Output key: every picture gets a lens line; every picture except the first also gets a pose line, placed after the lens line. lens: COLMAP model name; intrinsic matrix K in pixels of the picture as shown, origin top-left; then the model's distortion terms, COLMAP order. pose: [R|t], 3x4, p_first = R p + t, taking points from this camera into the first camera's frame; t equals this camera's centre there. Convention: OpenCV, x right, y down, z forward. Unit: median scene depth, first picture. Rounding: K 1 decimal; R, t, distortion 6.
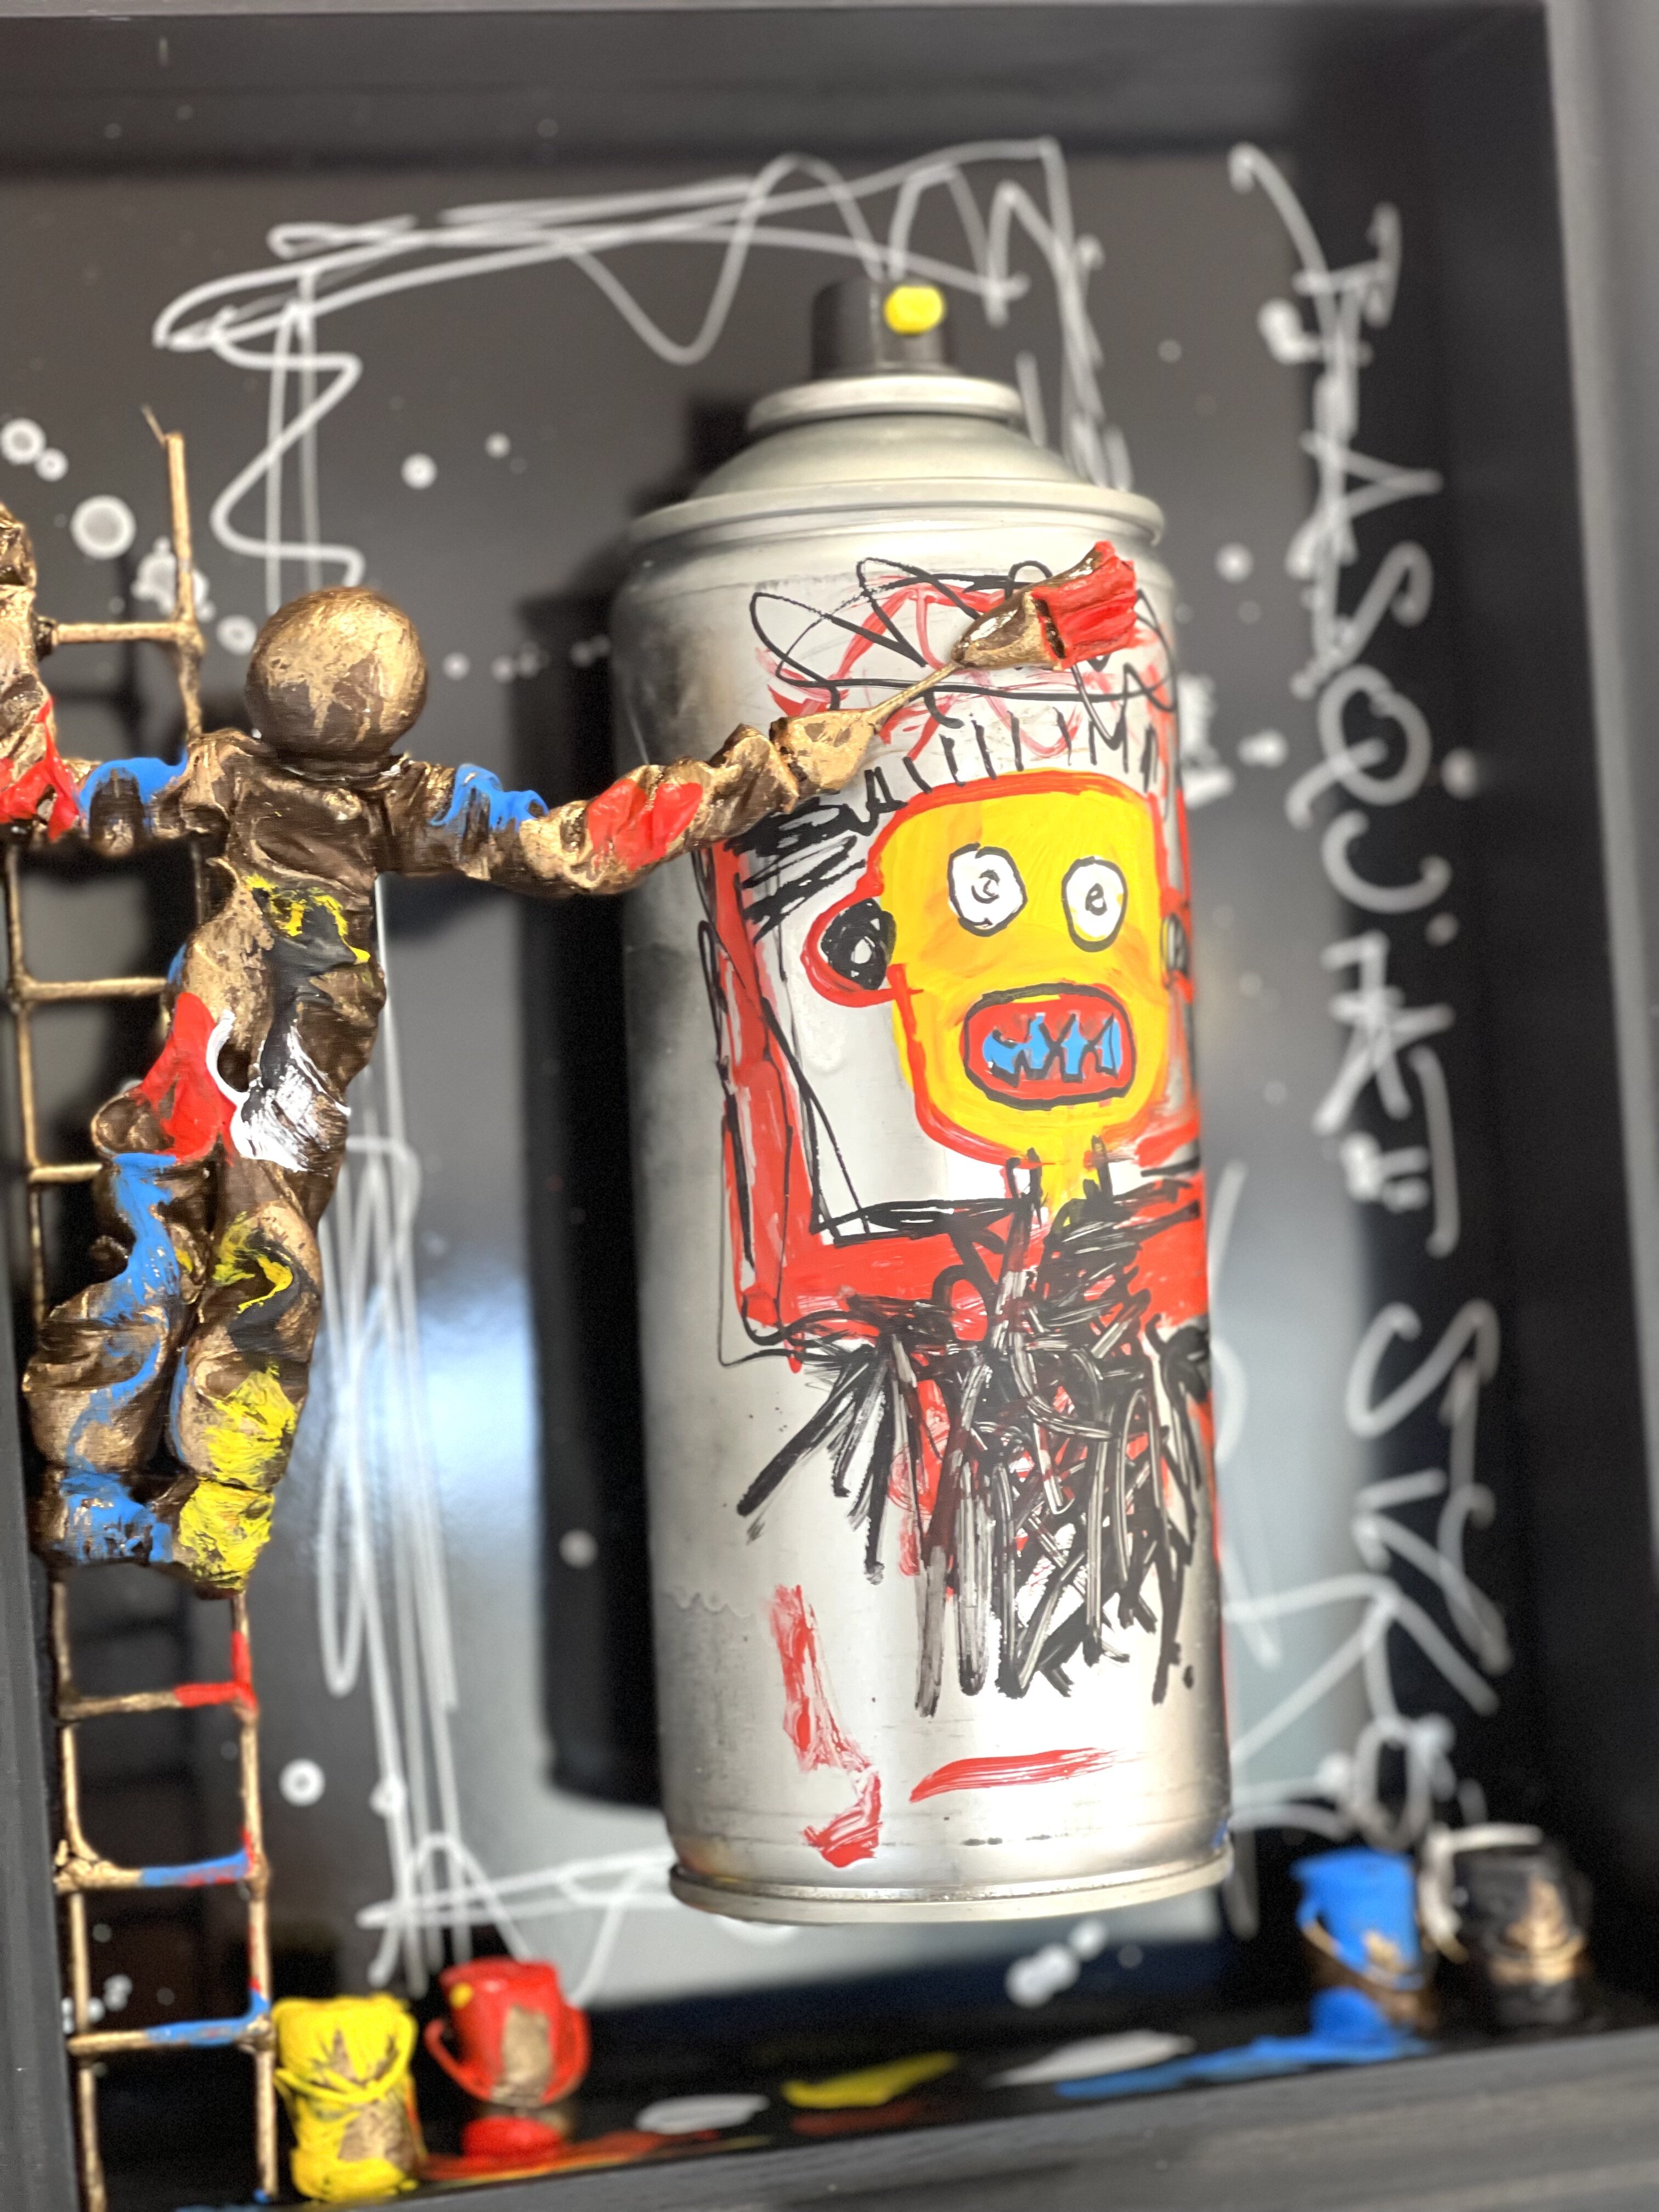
lens RADIAL K [[4237.0, 0, 829.5], [0, 4237.0, 1106.0], [0, 0, 1]] dist [0.032583, 1.645771]
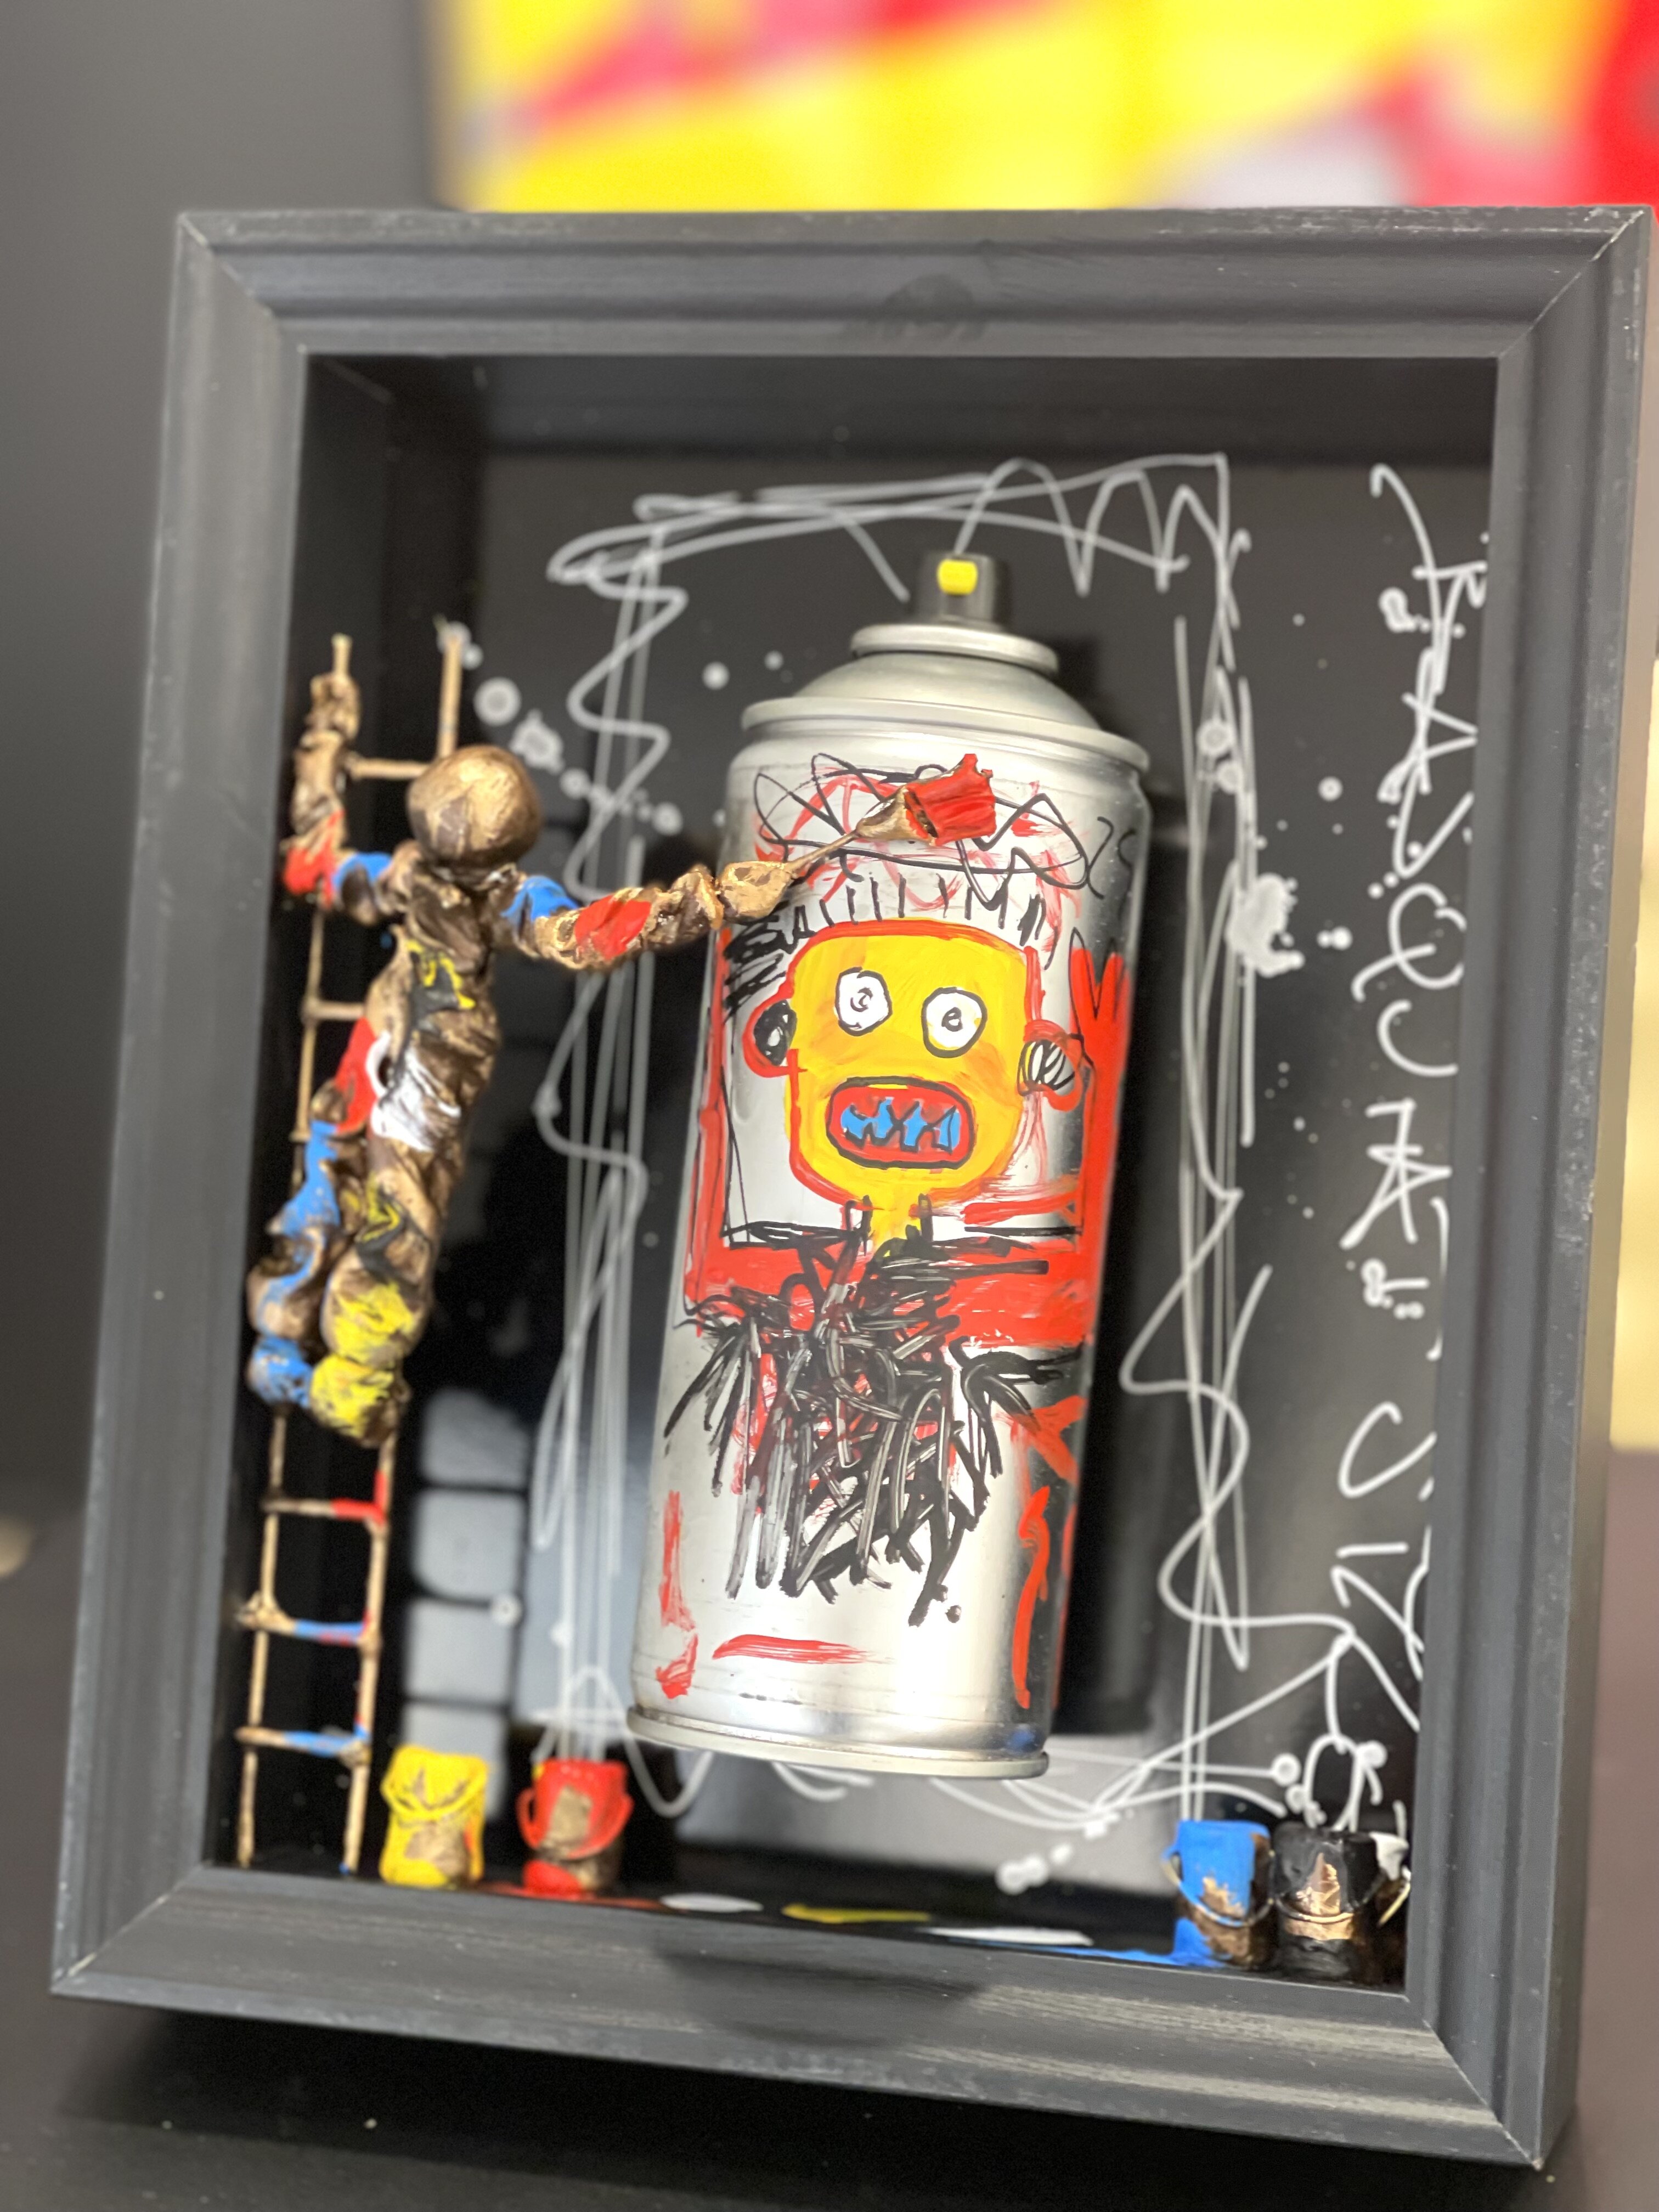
lens RADIAL K [[4237.0, 0, 829.5], [0, 4237.0, 1106.0], [0, 0, 1]] dist [0.032583, 1.645771]
pose [[0.865283, 0.110277, -0.489003, 0.690578], [-0.134426, 0.990819, -0.014422, 0.002758], [0.482923, 0.078213, 0.872163, -0.181232]]
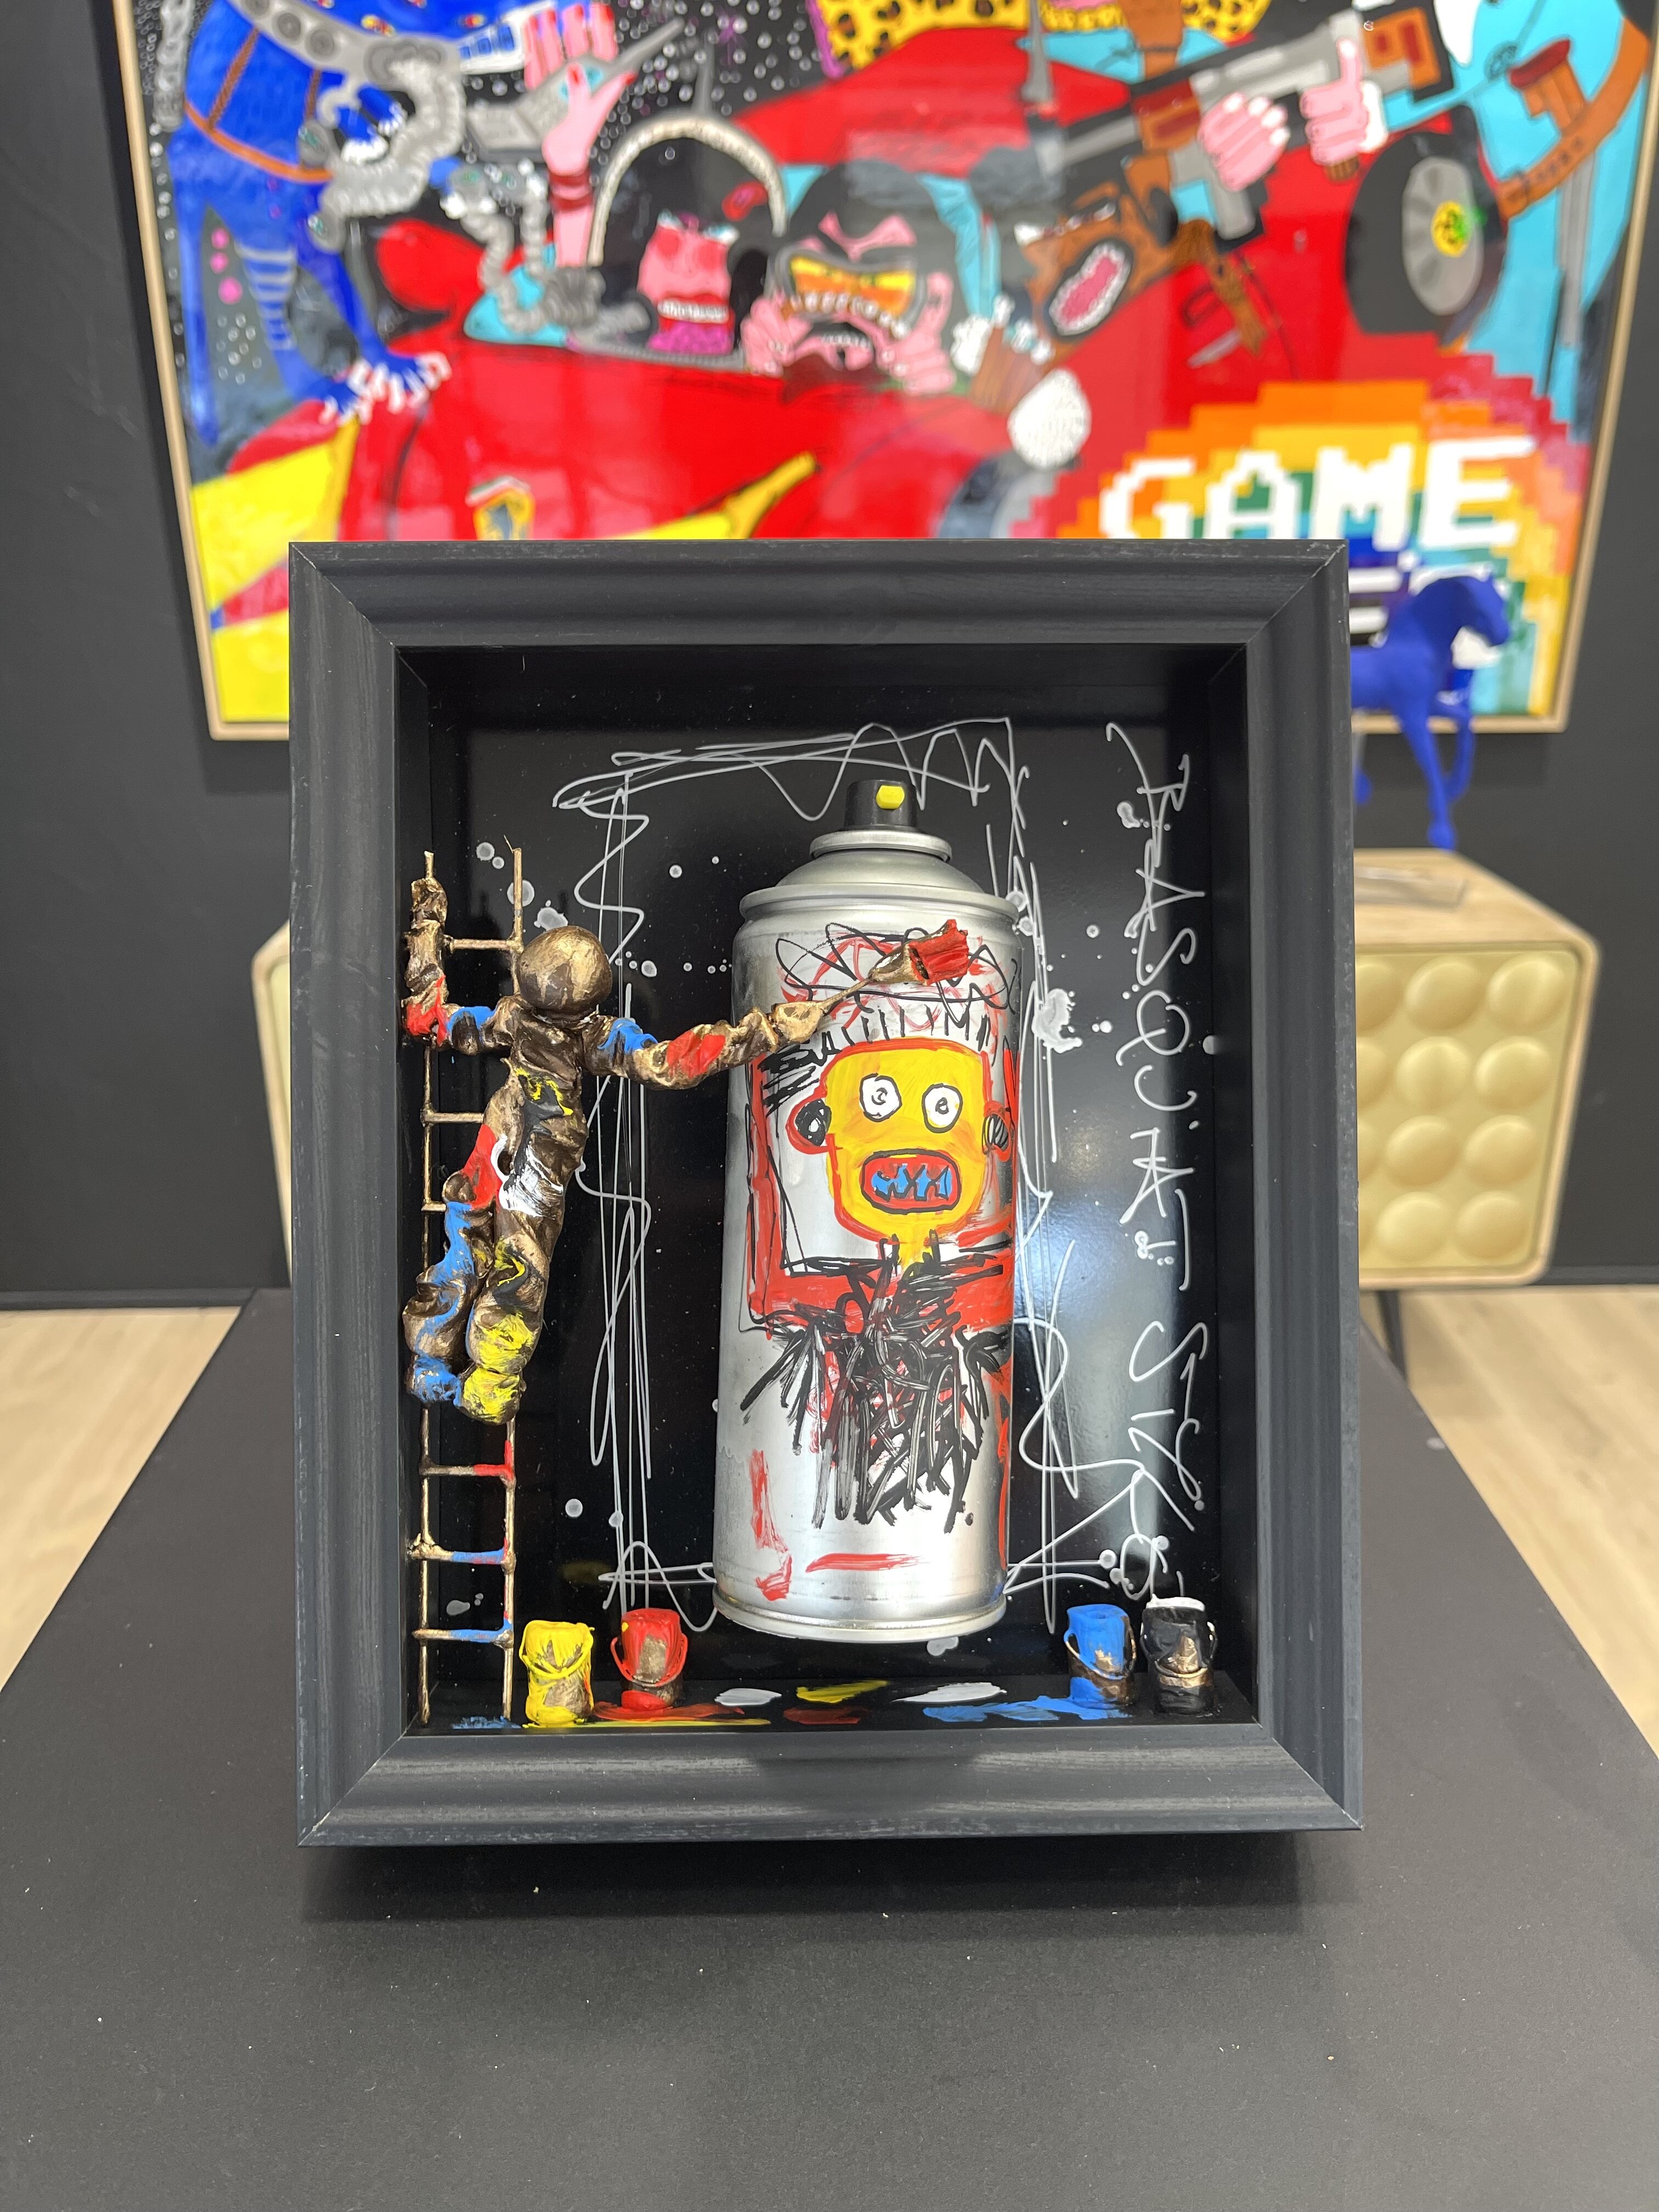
lens RADIAL K [[1706.3, 0, 836.7], [0, 1706.3, 1107.2], [0, 0, 1]] dist [0.115120, -0.175652]
pose [[0.972560, 0.063594, -0.223793, 0.190288], [-0.066635, 0.997759, -0.006052, -0.040699], [0.222906, 0.020798, 0.974618, 0.242536]]
